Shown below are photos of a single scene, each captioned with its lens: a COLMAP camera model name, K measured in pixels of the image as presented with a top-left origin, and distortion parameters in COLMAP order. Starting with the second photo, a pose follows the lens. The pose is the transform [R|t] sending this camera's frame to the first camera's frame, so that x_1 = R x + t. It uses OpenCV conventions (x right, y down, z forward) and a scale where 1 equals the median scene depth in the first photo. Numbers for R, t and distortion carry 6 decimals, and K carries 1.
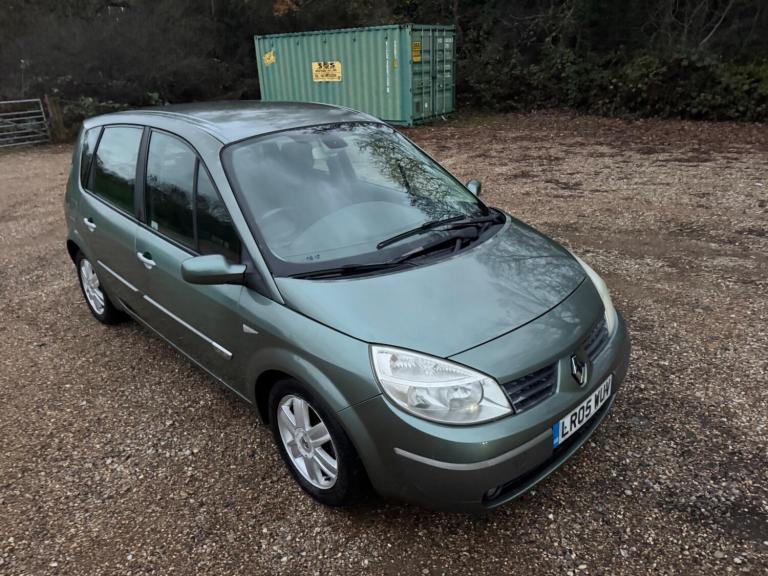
lens RADIAL K [[556.2, 0, 372.3], [0, 556.2, 290.5], [0, 0, 1]] dist [0.005765, -0.008131]
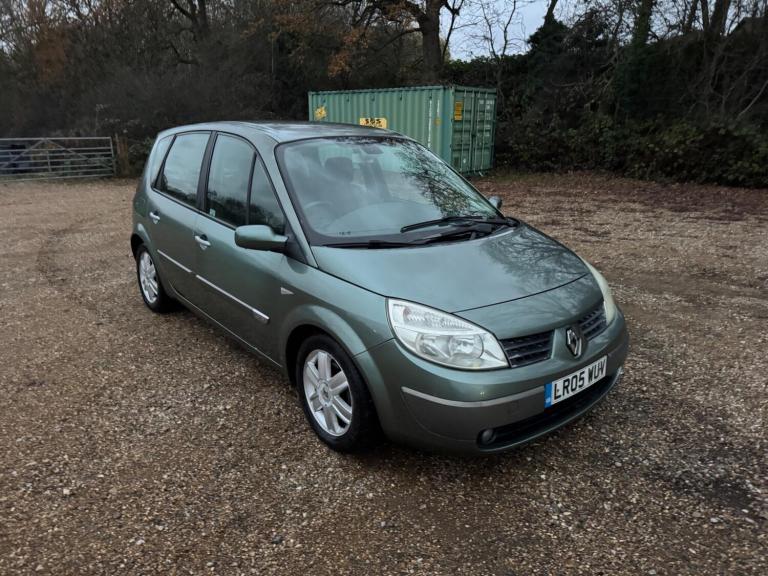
lens RADIAL K [[545.4, 0, 367.4], [0, 545.4, 285.3], [0, 0, 1]] dist [0.035939, -0.045281]
pose [[0.995258, 0.066469, -0.071018, 0.021609], [-0.073296, 0.992455, -0.098285, 0.119121], [0.063949, 0.103024, 0.992621, -0.092214]]
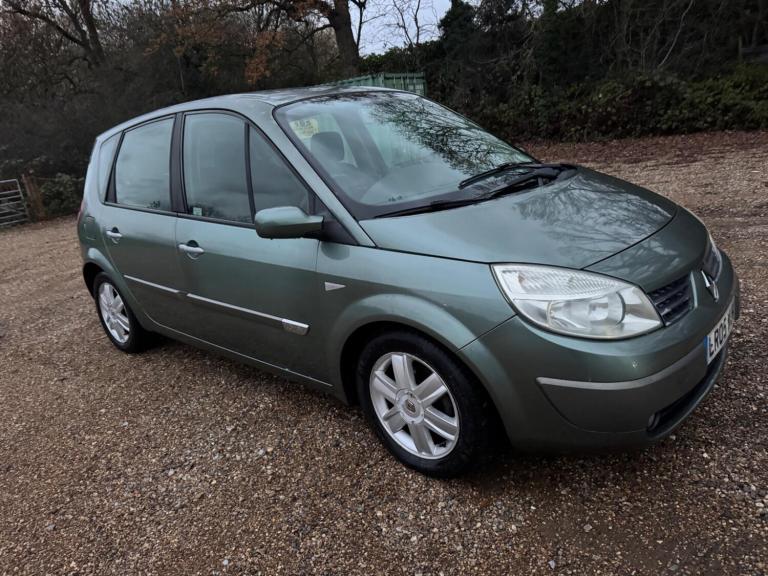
lens RADIAL K [[555.9, 0, 384.0], [0, 555.9, 288.0], [0, 0, 1]] dist [0.025051, -0.029731]
pose [[0.993422, -0.104333, 0.047188, -0.139175], [0.108560, 0.989222, -0.098260, 0.128516], [-0.036427, 0.102737, 0.994041, 0.088623]]
